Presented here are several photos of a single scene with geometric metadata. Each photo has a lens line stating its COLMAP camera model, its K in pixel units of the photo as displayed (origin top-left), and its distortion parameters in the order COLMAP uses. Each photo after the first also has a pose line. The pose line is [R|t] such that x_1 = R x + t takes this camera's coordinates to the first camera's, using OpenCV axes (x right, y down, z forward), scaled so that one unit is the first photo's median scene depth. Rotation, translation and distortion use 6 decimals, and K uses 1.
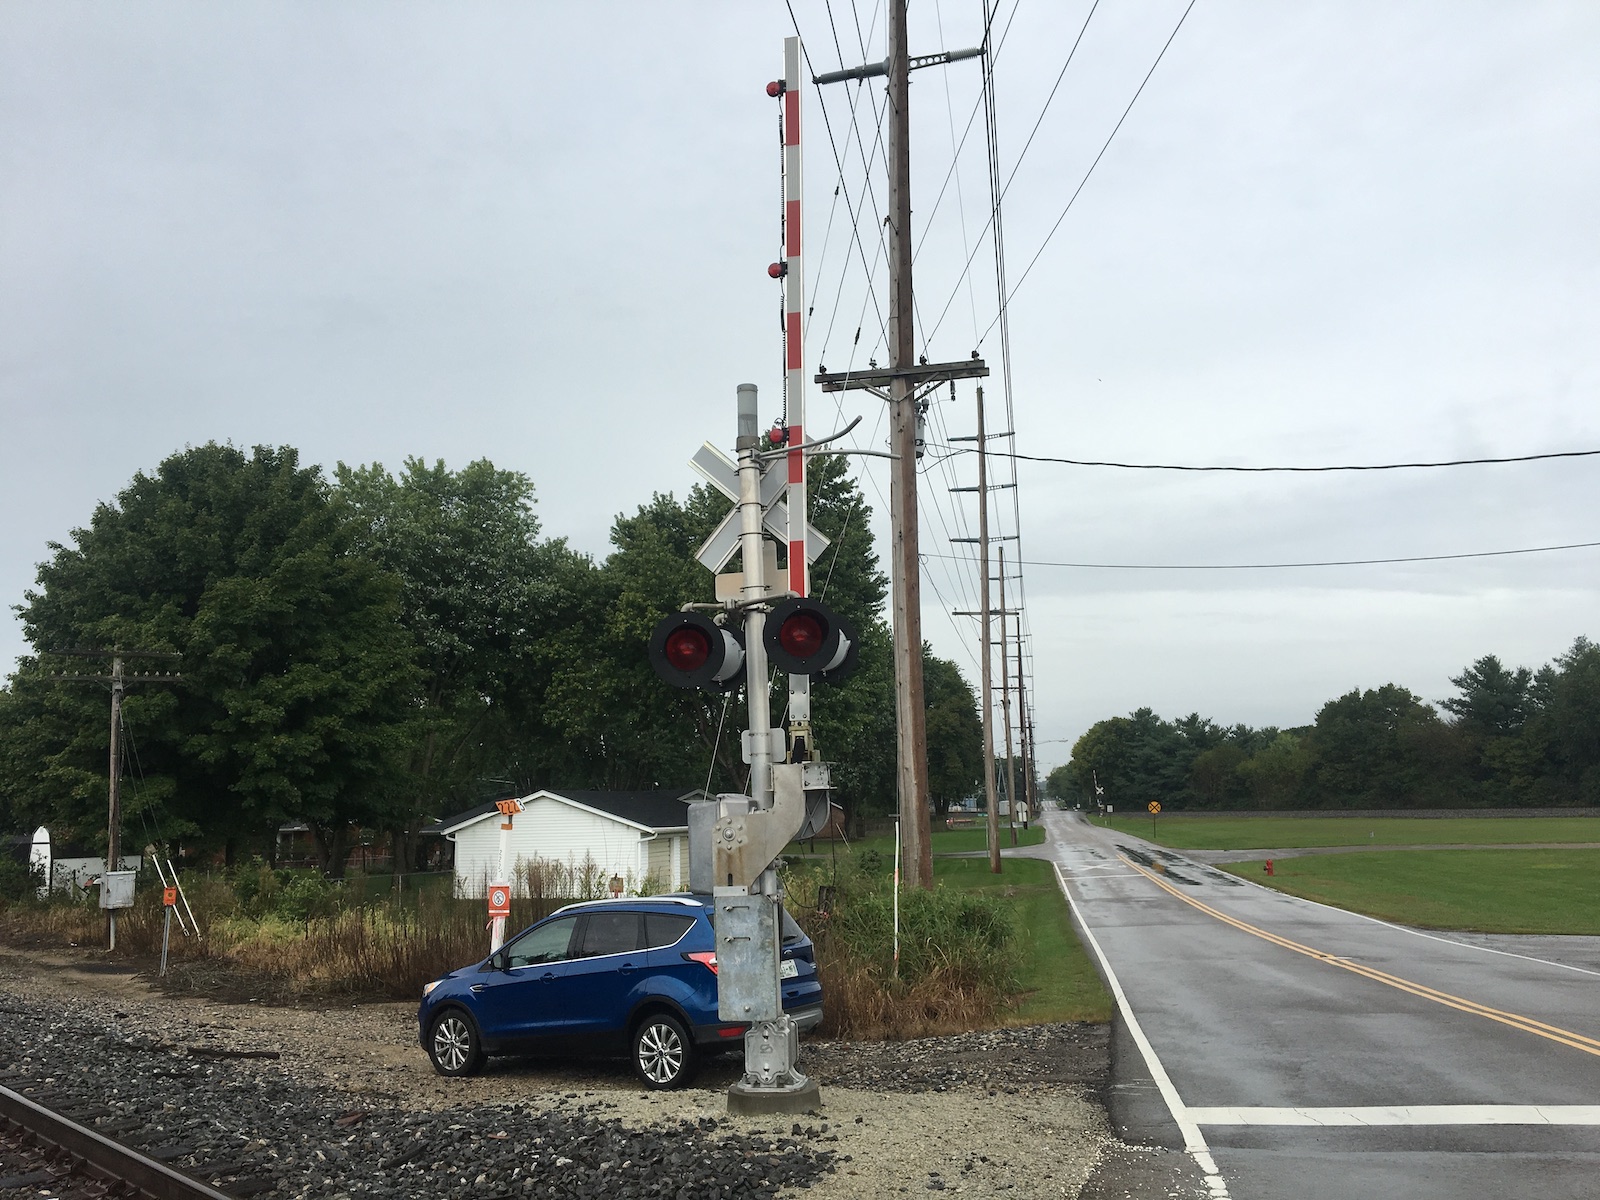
lens RADIAL K [[1334.7, 0, 788.3], [0, 1334.7, 565.5], [0, 0, 1]] dist [0.077319, -0.110013]
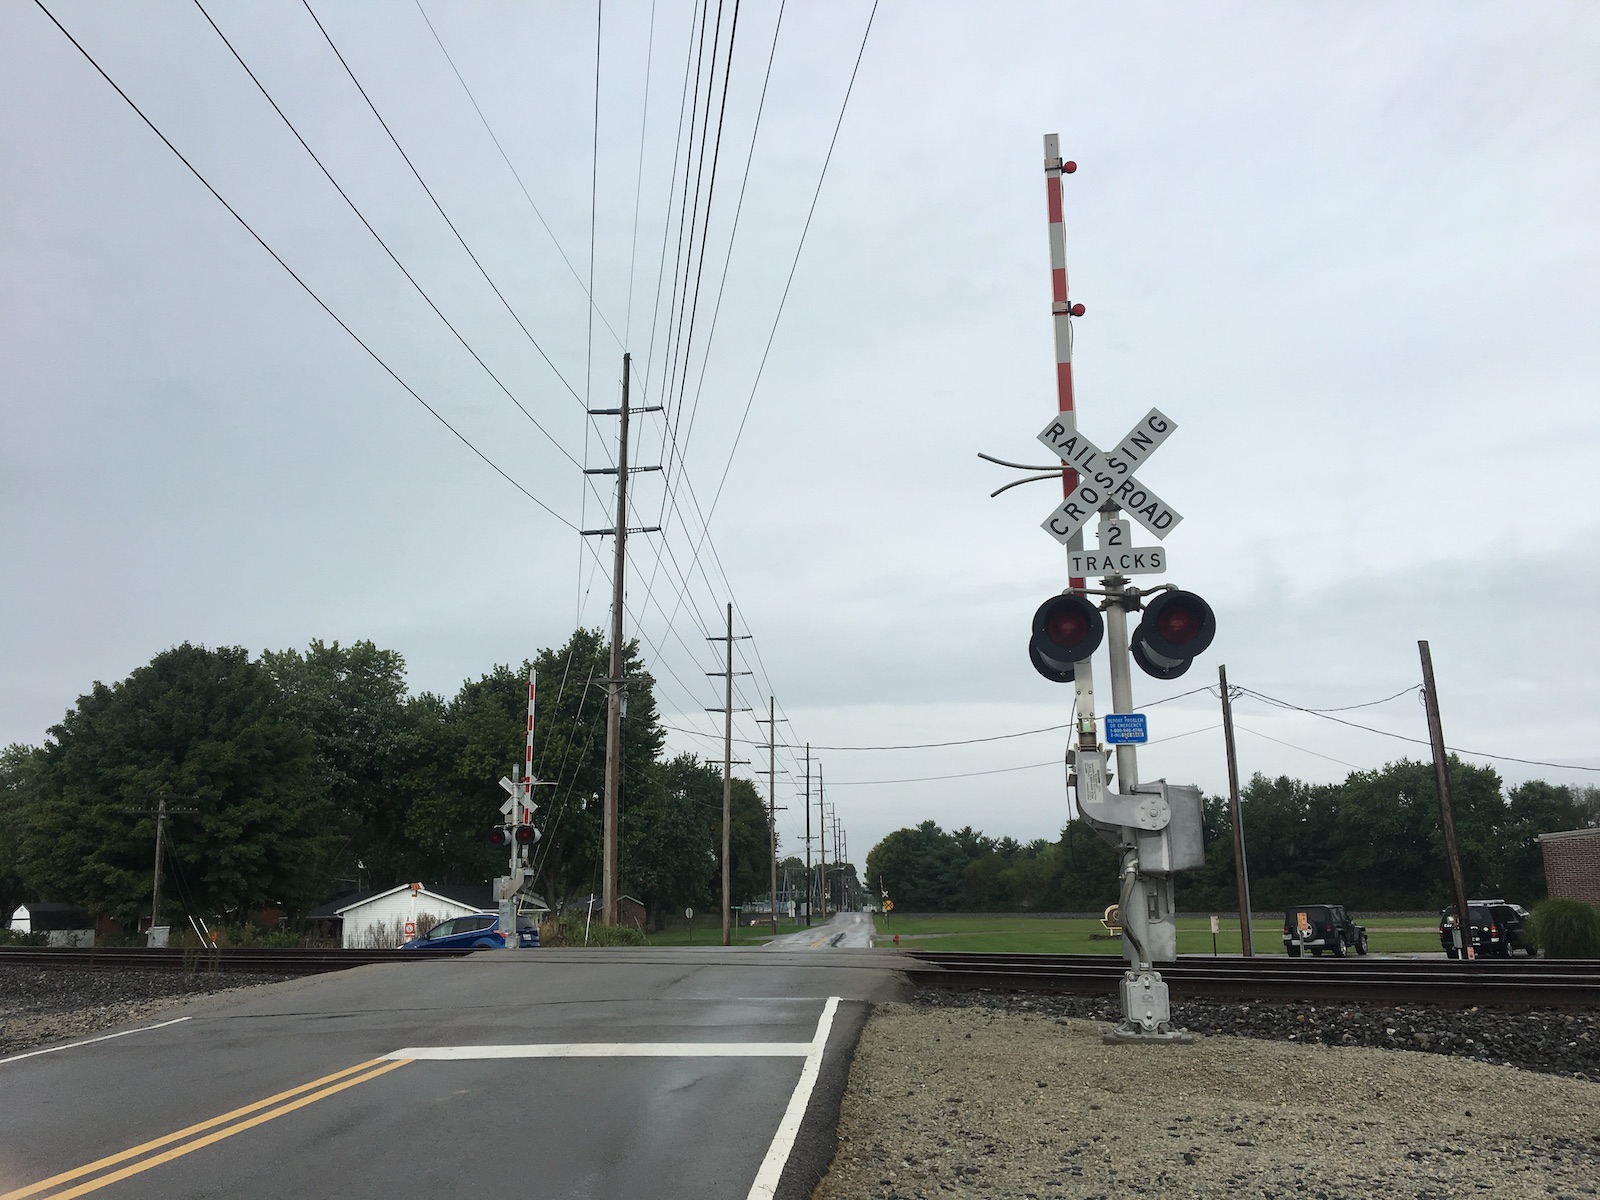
lens RADIAL K [[1334.7, 0, 790.6], [0, 1334.7, 593.3], [0, 0, 1]] dist [0.077319, -0.110013]
pose [[0.992619, 0.038173, 0.115114, 0.041591], [-0.031820, 0.997894, -0.056531, -0.062859], [-0.117030, 0.052451, 0.991742, -0.413261]]
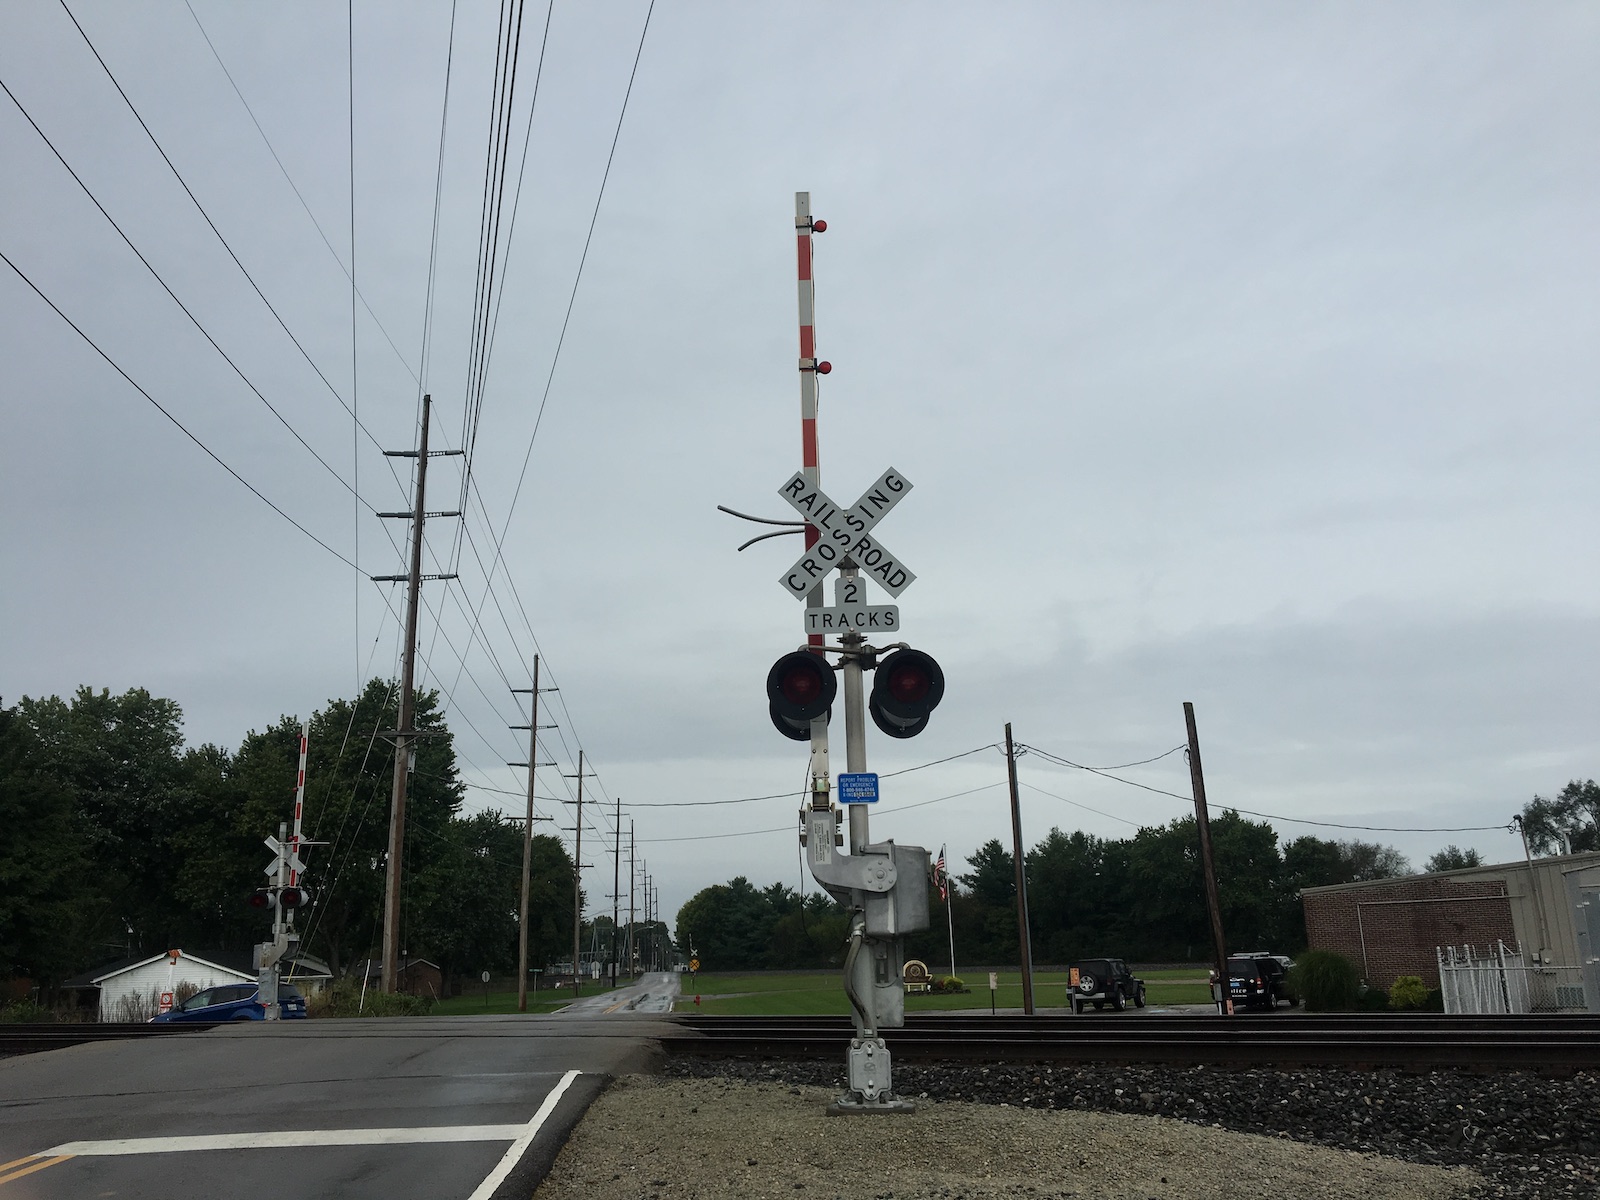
lens RADIAL K [[1334.7, 0, 788.7], [0, 1334.7, 589.2], [0, 0, 1]] dist [0.077319, -0.110013]
pose [[0.967619, 0.066593, 0.243473, 0.051166], [-0.042019, 0.993608, -0.104769, -0.063443], [-0.248893, 0.091146, 0.964233, -0.410855]]
